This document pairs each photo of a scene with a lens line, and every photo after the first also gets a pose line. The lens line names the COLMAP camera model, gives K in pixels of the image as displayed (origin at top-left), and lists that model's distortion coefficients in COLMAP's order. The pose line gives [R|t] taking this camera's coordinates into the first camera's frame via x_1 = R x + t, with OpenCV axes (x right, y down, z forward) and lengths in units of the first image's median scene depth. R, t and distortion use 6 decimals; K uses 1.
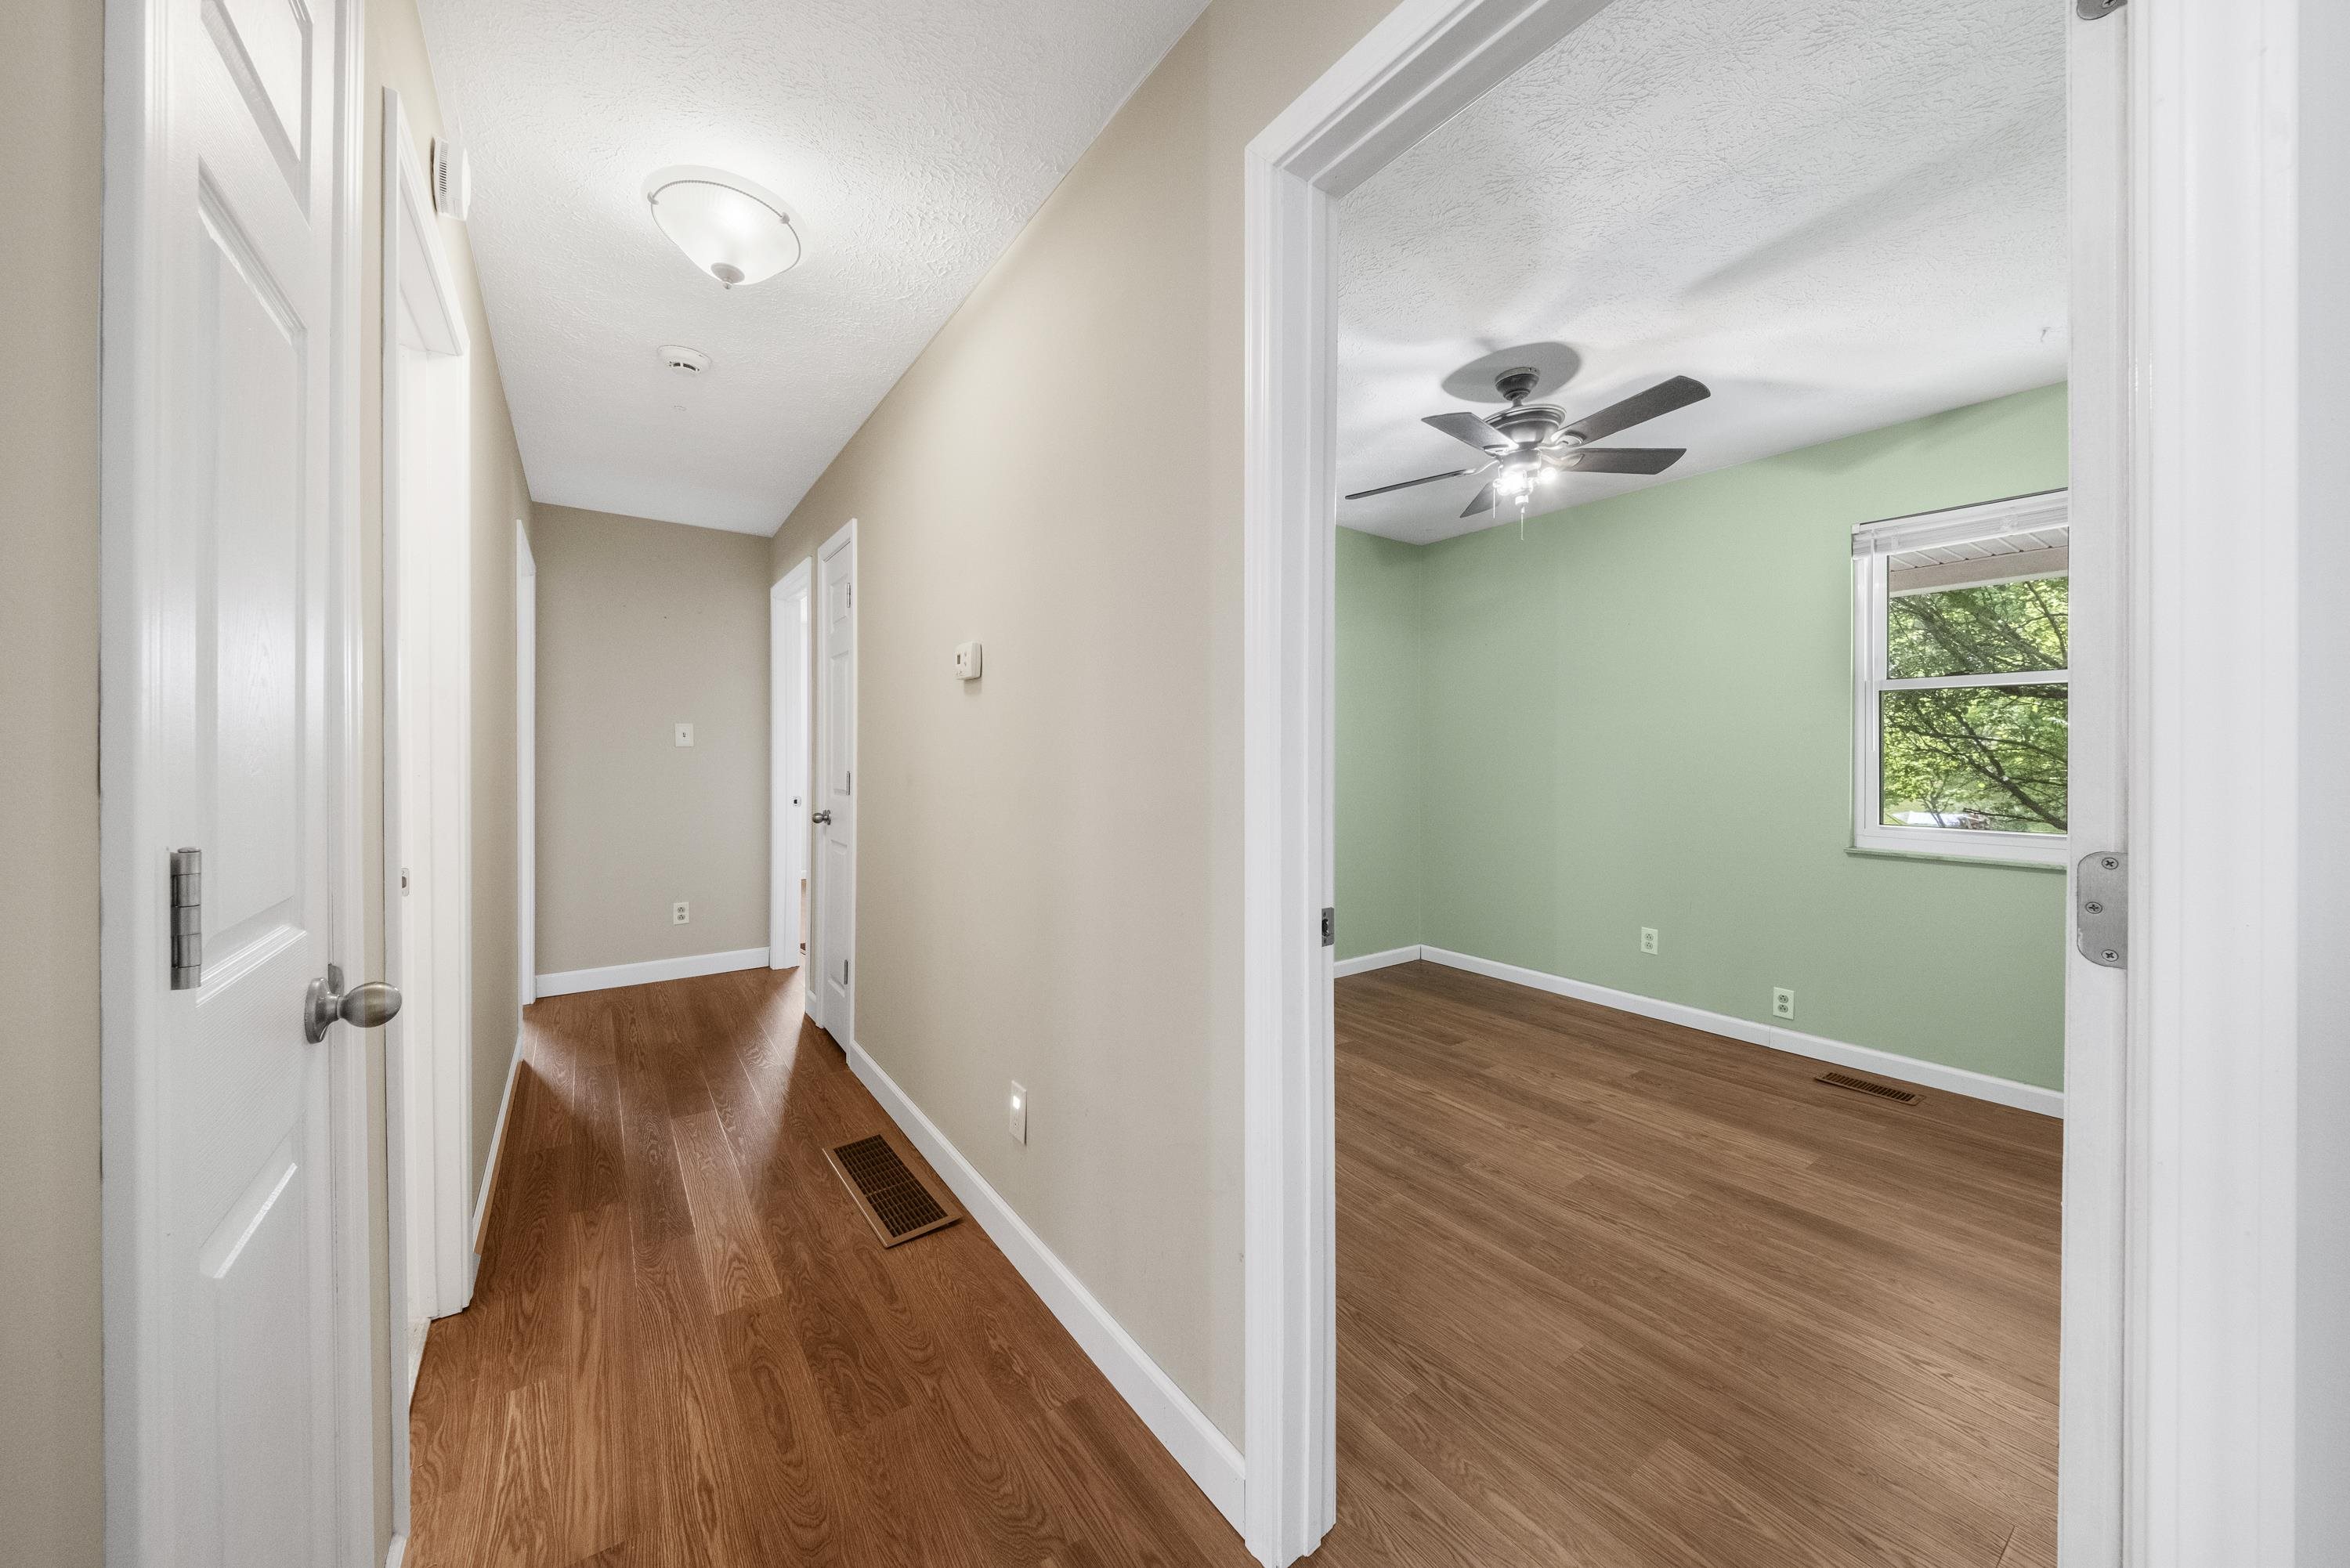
lens RADIAL K [[822.9, 0, 1157.0], [0, 822.9, 770.1], [0, 0, 1]] dist [0.018927, -0.014517]
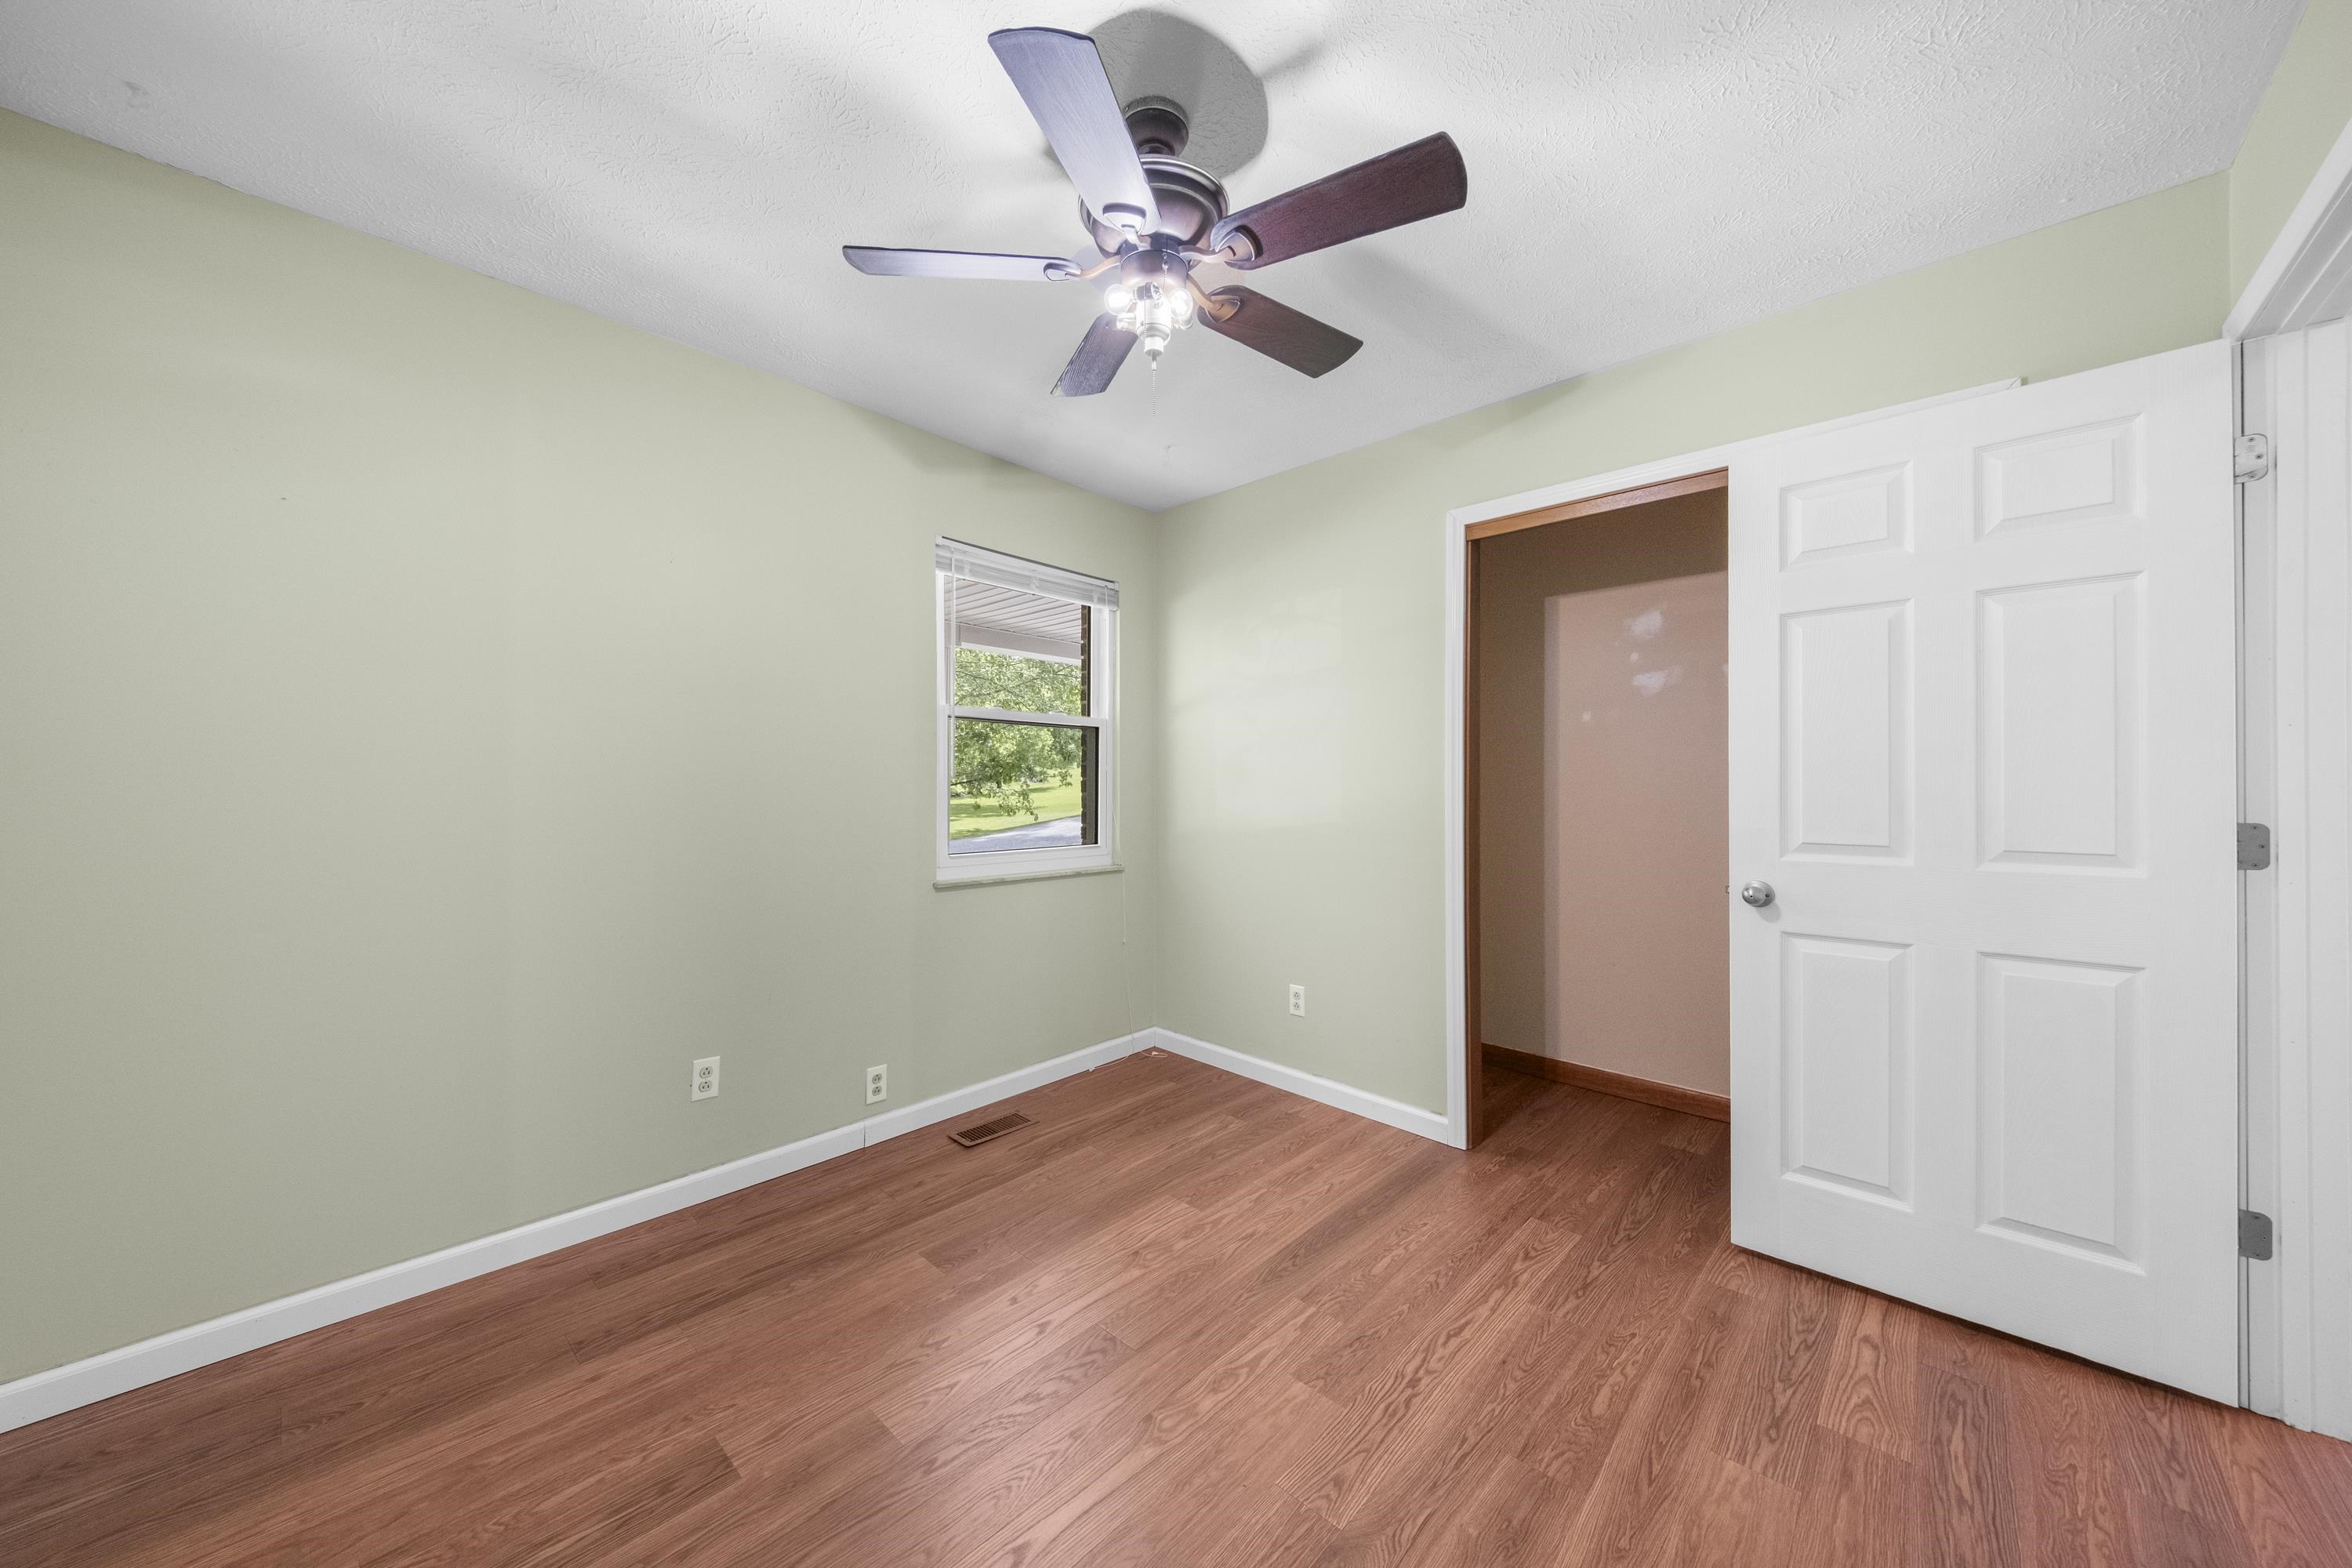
lens RADIAL K [[823.6, 0, 1158.0], [0, 823.6, 770.1], [0, 0, 1]] dist [0.018927, -0.014517]
pose [[-0.202078, 0.005909, 0.979352, -0.121982], [0.027735, 0.999615, -0.000308, -0.026194], [-0.978977, 0.027100, -0.202165, 0.990353]]
